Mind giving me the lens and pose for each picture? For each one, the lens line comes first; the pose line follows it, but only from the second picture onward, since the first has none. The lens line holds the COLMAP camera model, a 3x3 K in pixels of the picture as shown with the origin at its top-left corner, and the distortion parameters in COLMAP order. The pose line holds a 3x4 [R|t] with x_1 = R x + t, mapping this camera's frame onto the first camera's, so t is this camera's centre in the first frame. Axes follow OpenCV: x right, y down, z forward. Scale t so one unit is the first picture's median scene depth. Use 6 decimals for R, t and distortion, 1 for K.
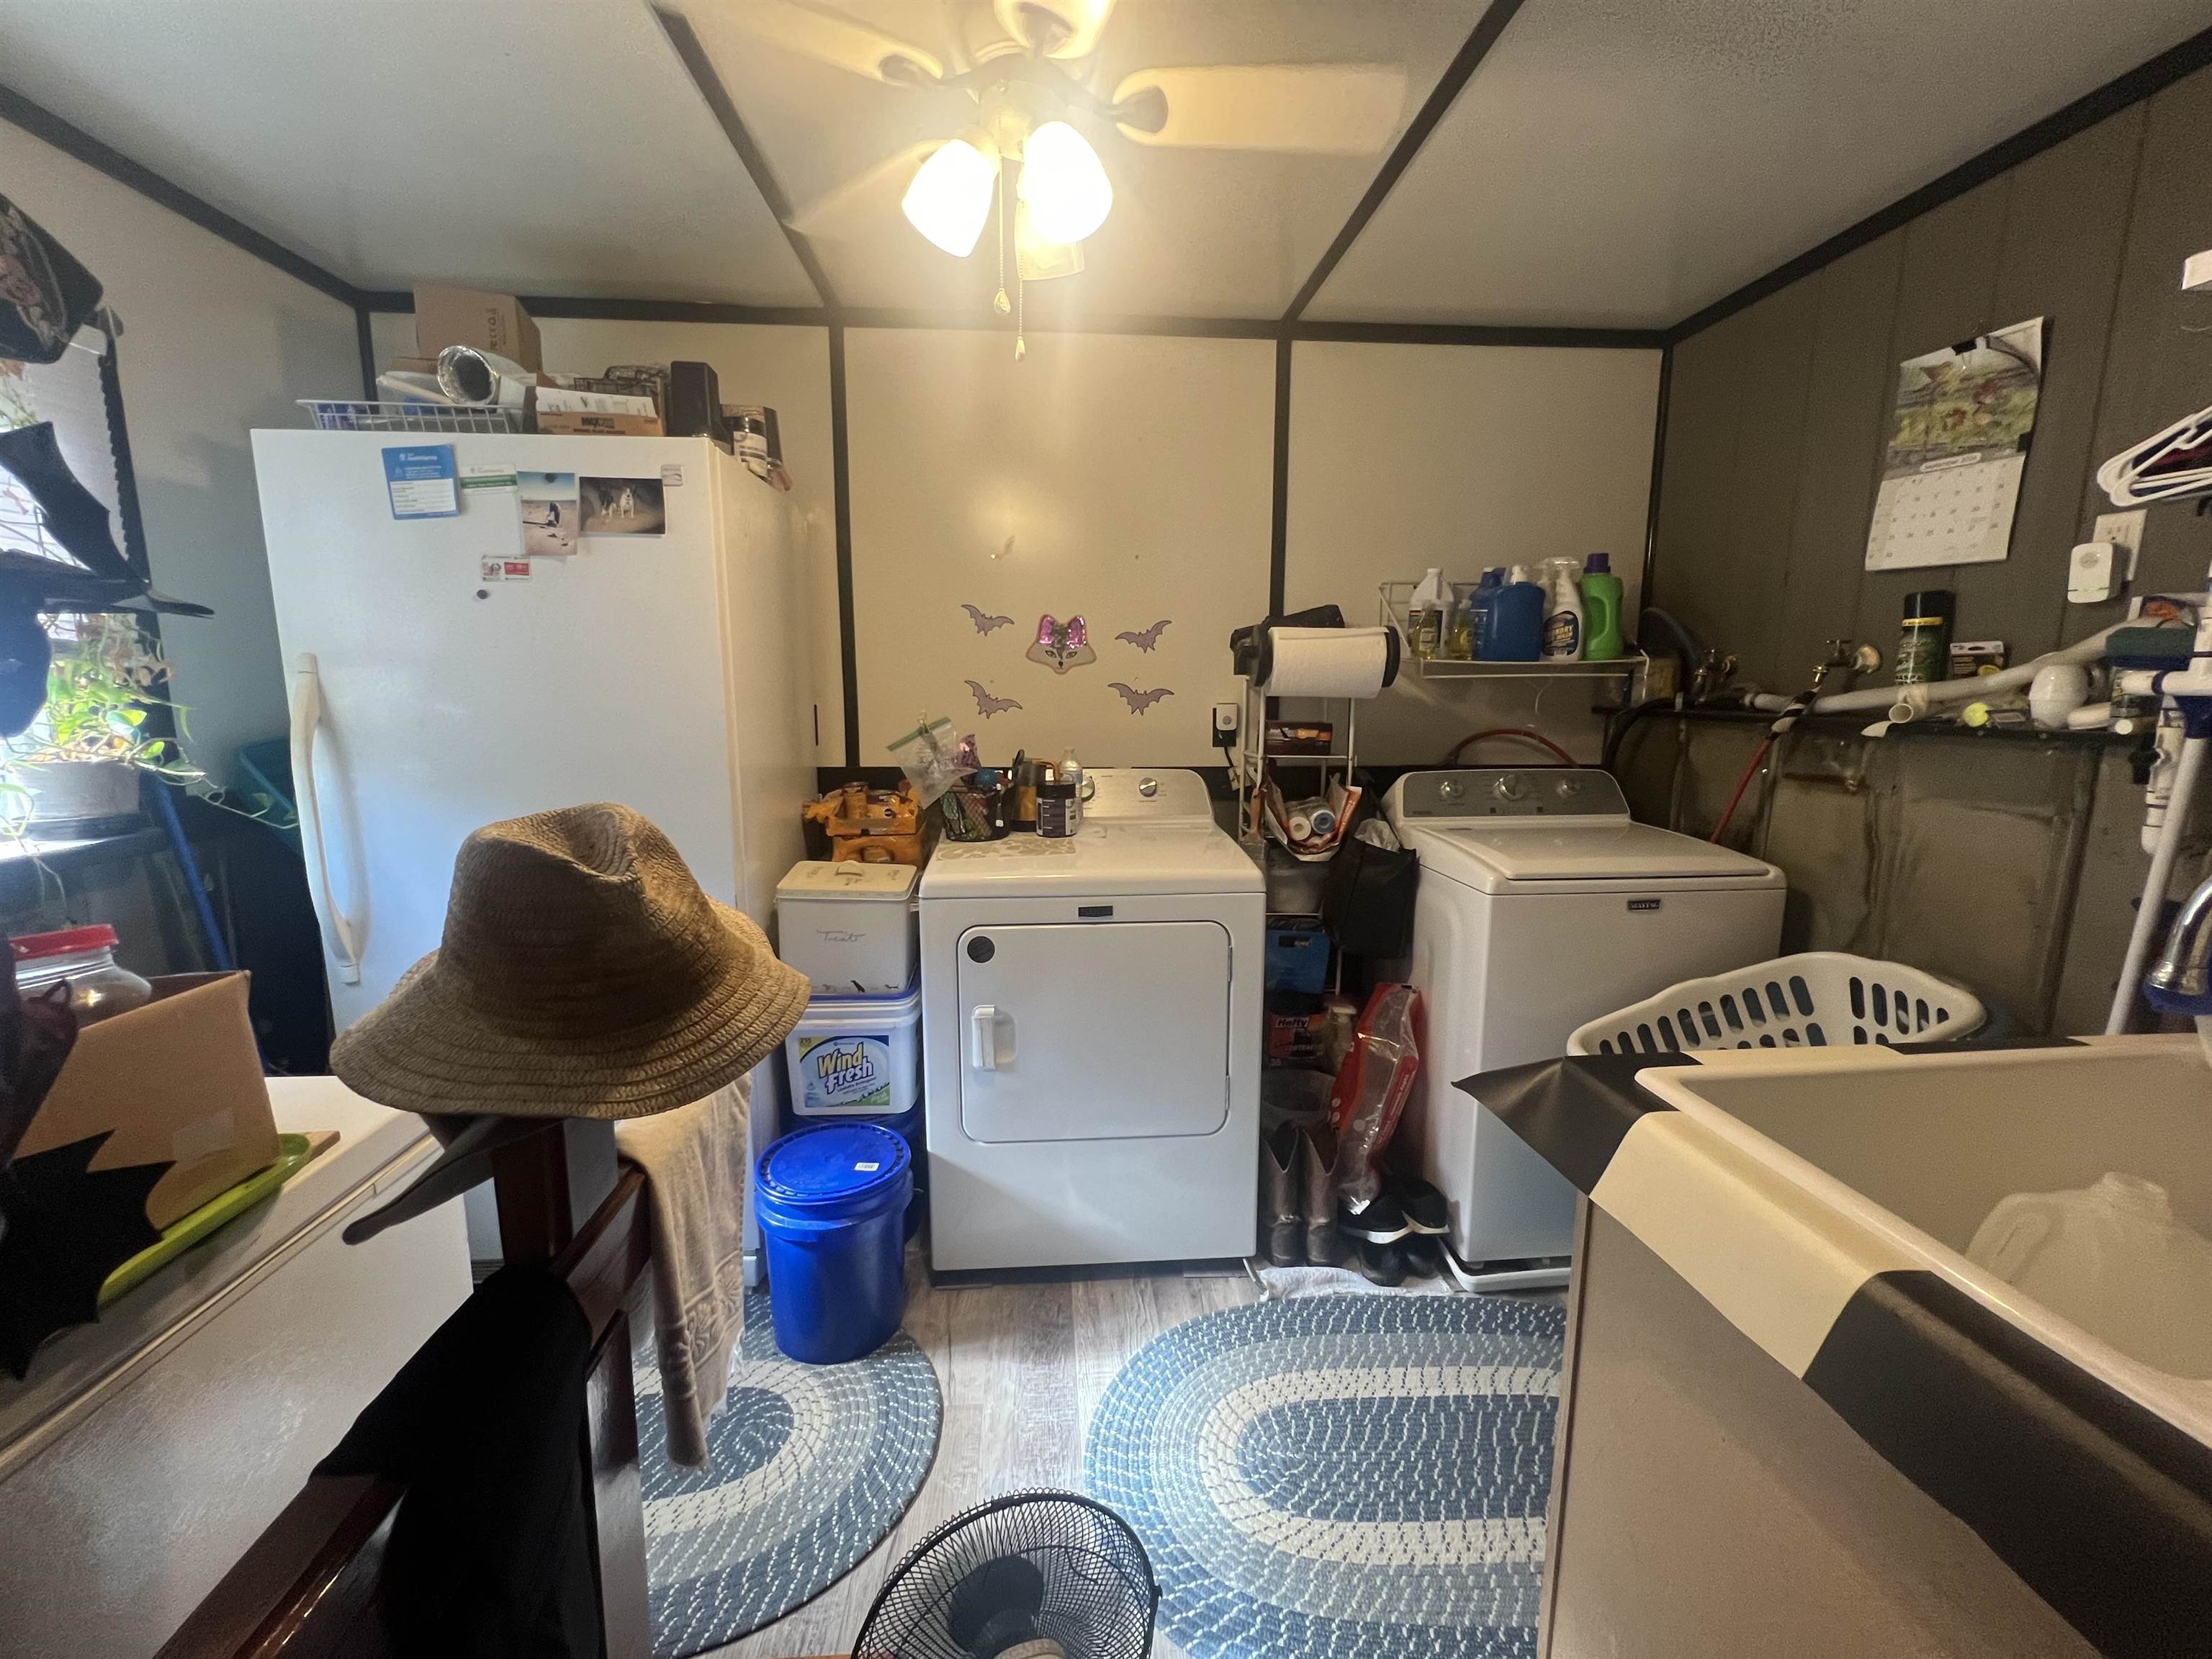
lens RADIAL K [[889.4, 0, 1098.9], [0, 889.4, 826.1], [0, 0, 1]] dist [-0.000696, 0.000414]
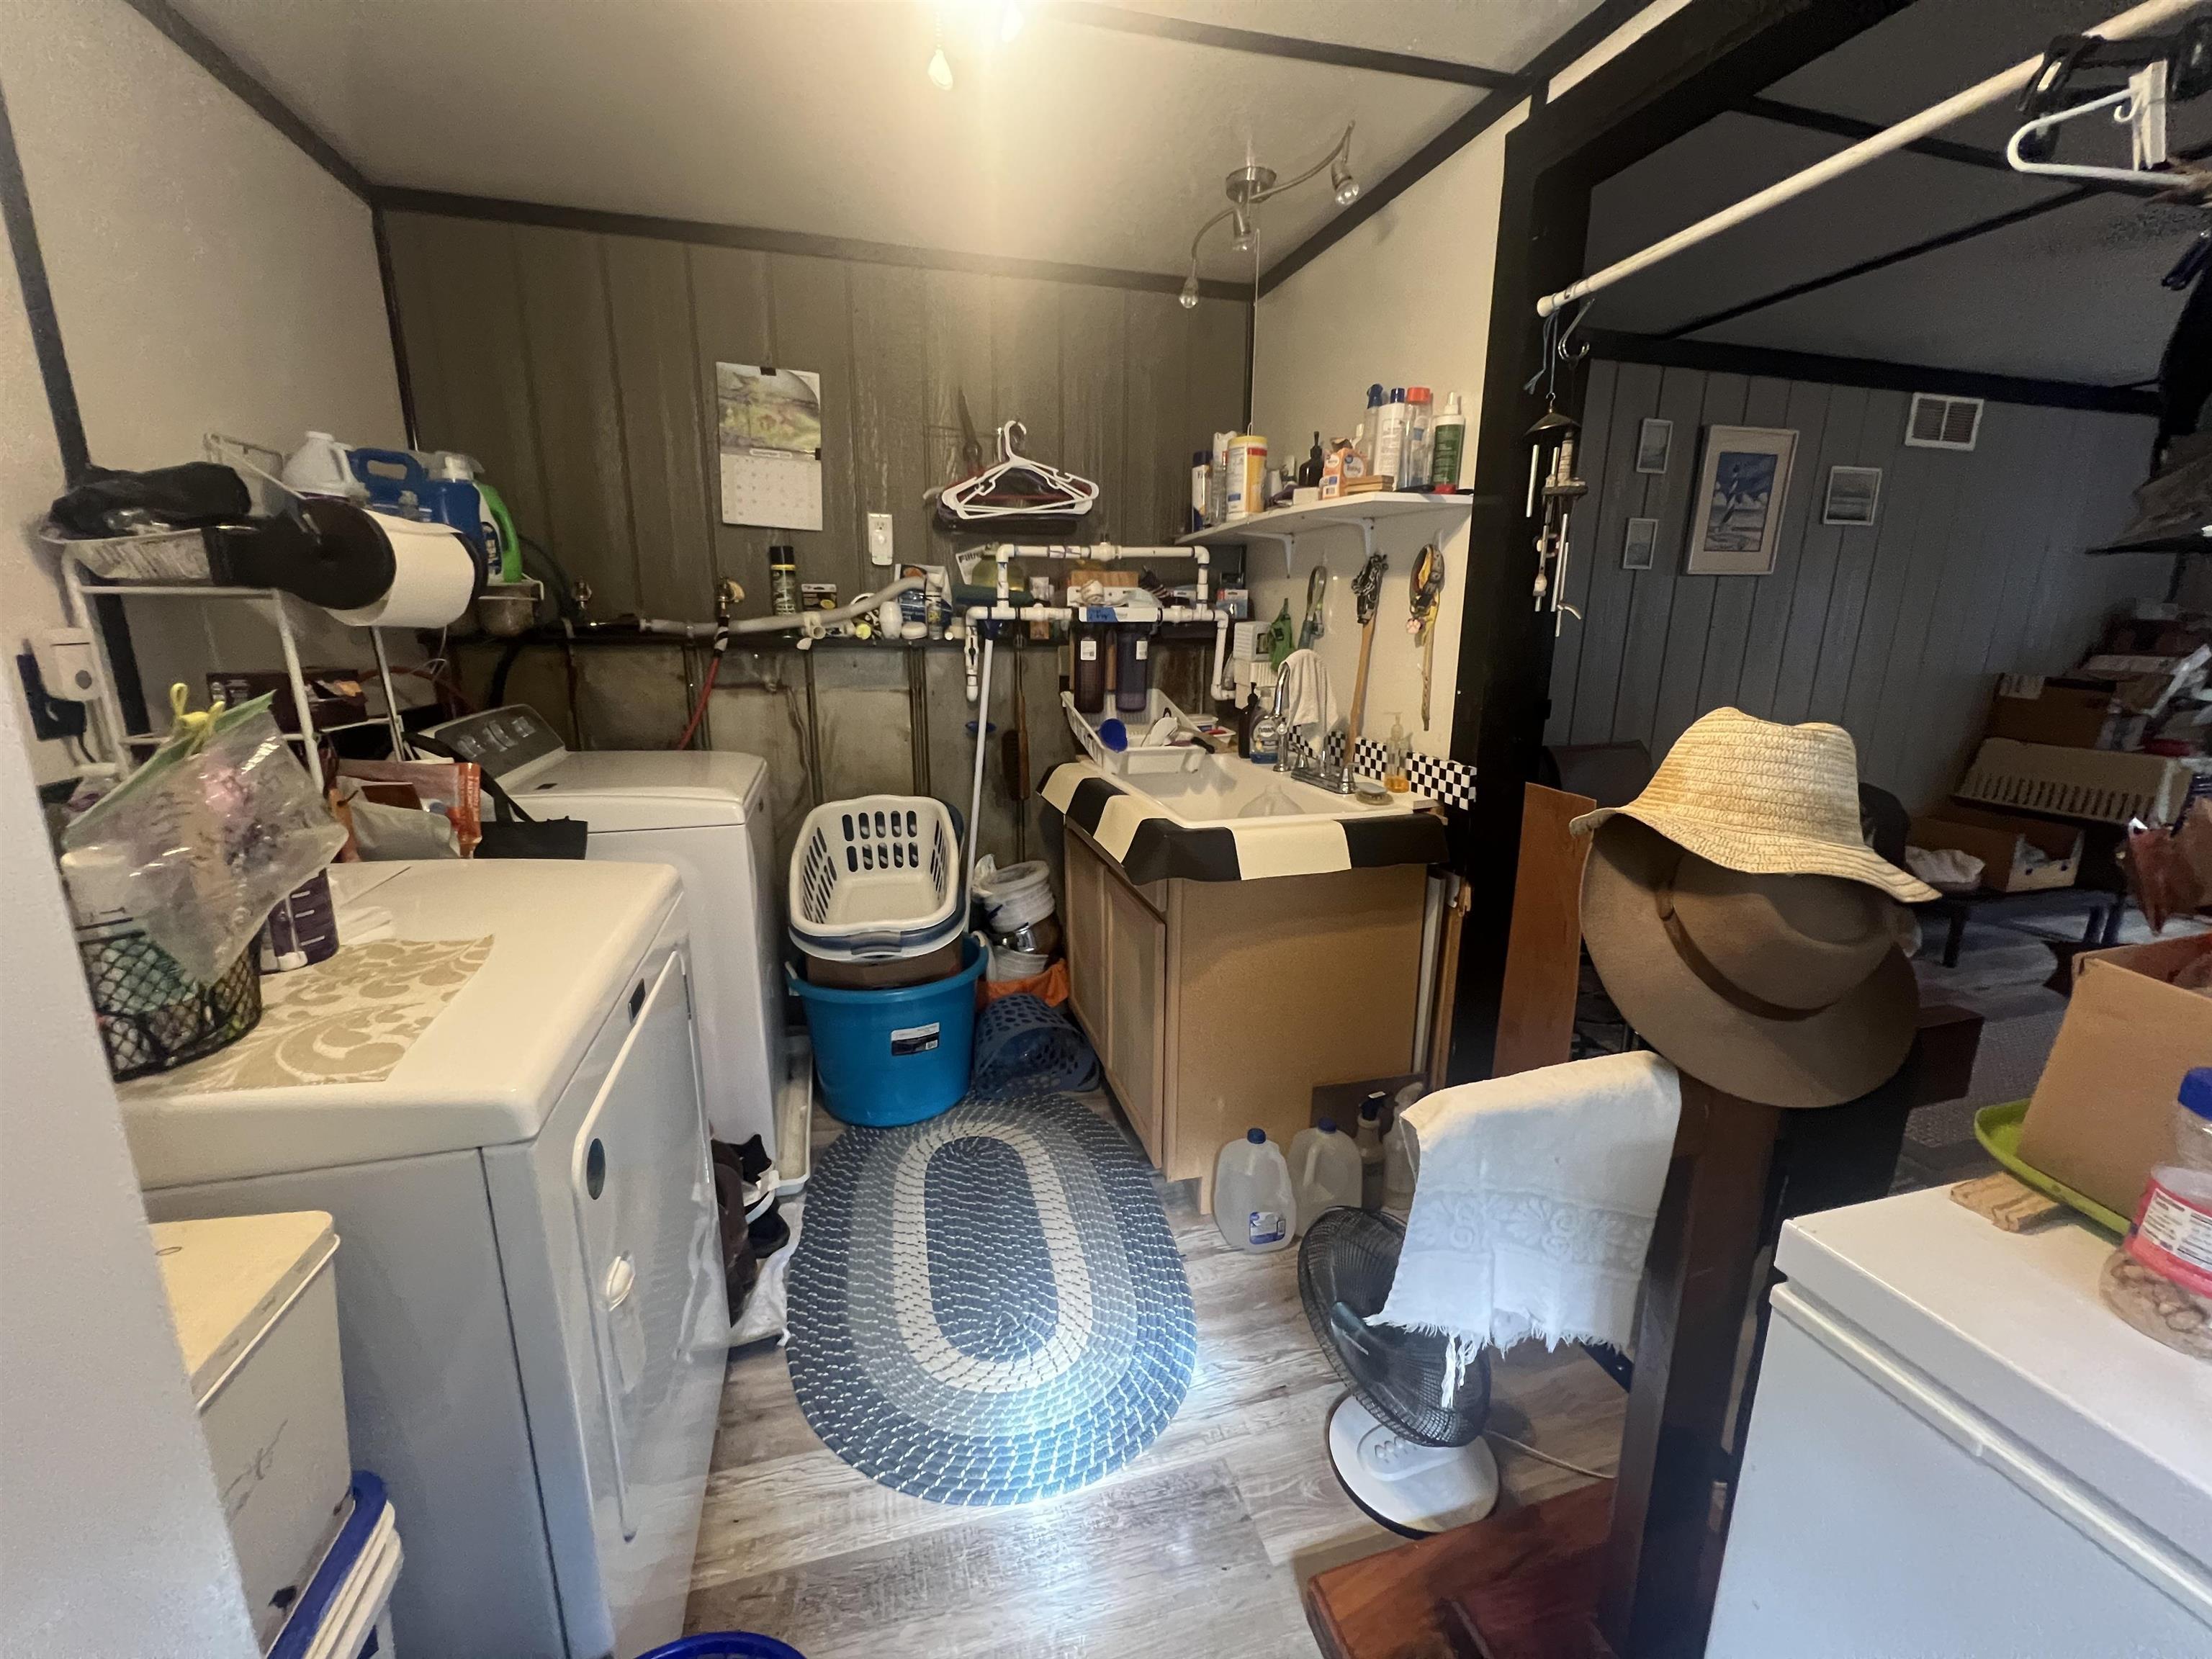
lens RADIAL K [[889.4, 0, 1098.9], [0, 889.4, 826.1], [0, 0, 1]] dist [-0.000696, 0.000414]
pose [[-0.202822, -0.227941, 0.952316, -0.635274], [0.147283, 0.954365, 0.259800, -0.130786], [-0.968076, 0.192953, -0.159994, 0.826521]]
